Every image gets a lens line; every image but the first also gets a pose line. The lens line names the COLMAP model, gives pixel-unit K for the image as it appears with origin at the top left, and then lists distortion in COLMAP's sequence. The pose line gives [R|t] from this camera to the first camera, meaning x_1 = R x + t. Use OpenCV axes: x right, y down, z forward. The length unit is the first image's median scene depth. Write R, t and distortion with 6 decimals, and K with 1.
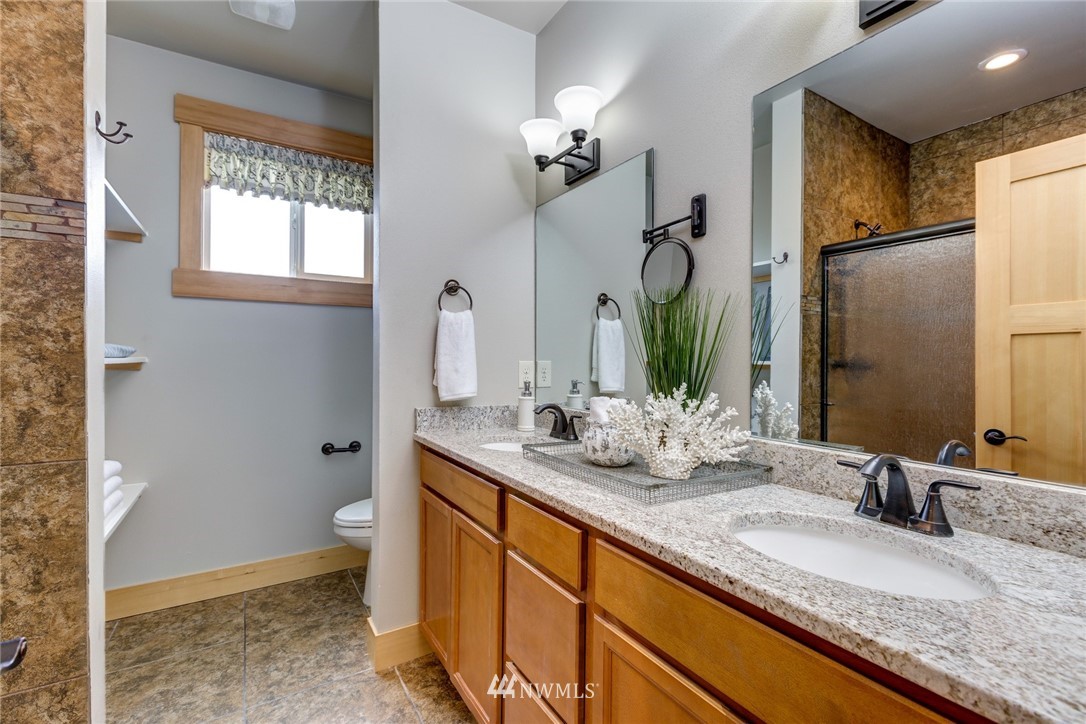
lens RADIAL K [[486.6, 0, 543.0], [0, 486.6, 362.0], [0, 0, 1]] dist [0.001791, 0.000363]
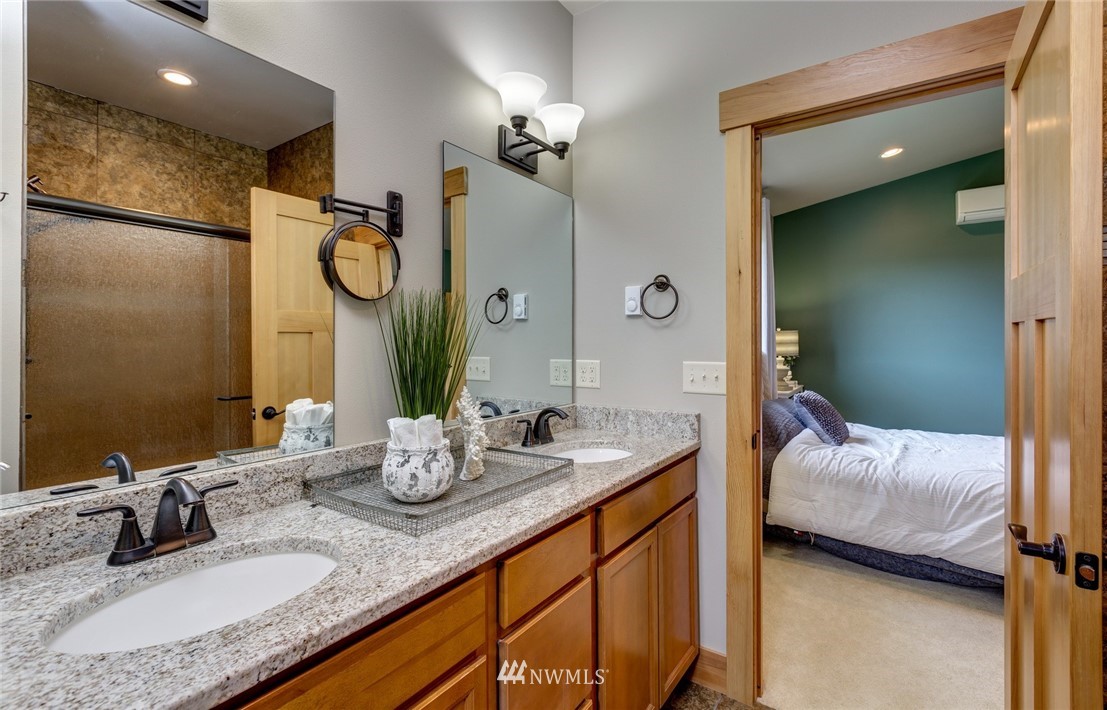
lens RADIAL K [[488.9, 0, 552.1], [0, 488.9, 336.8], [0, 0, 1]] dist [-0.000551, 0.000067]
pose [[-0.387163, -0.003308, 0.922005, -0.683332], [0.001219, 0.999991, 0.004100, -0.060381], [-0.922010, 0.002712, -0.387156, 1.082189]]
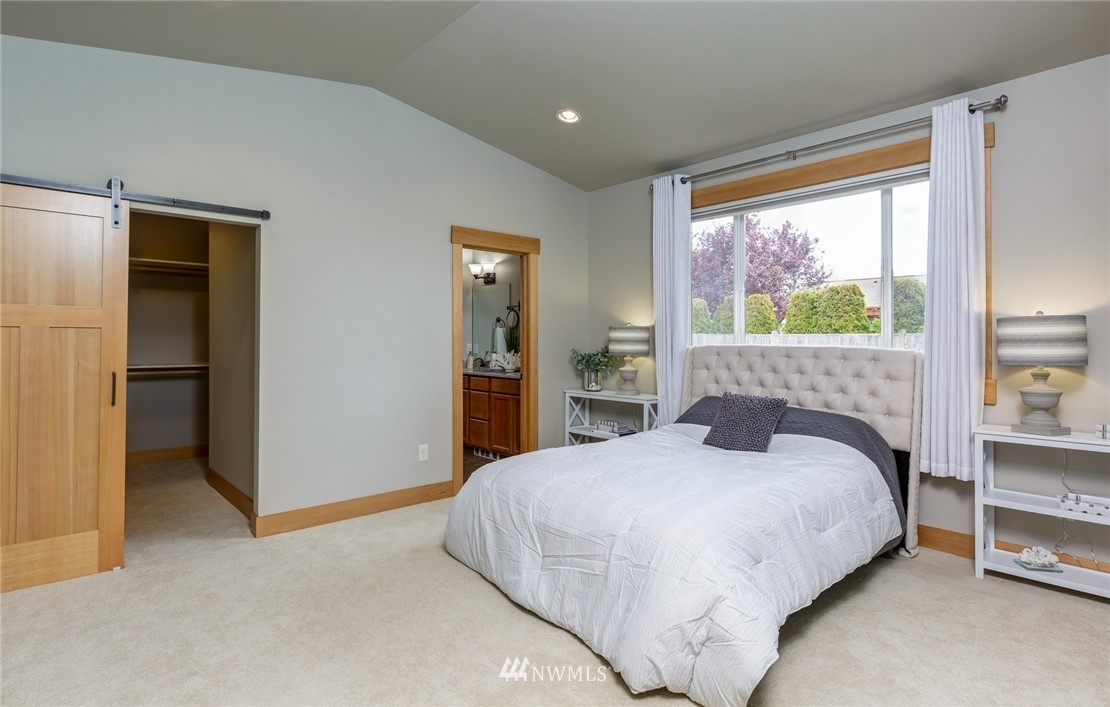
lens RADIAL K [[570.8, 0, 553.1], [0, 570.8, 333.3], [0, 0, 1]] dist [0.001722, -0.000212]
pose [[0.982903, 0.004306, 0.184072, -0.243640], [-0.001653, 0.999893, -0.014563, -0.023152], [-0.184115, 0.014009, 0.982805, -3.373714]]
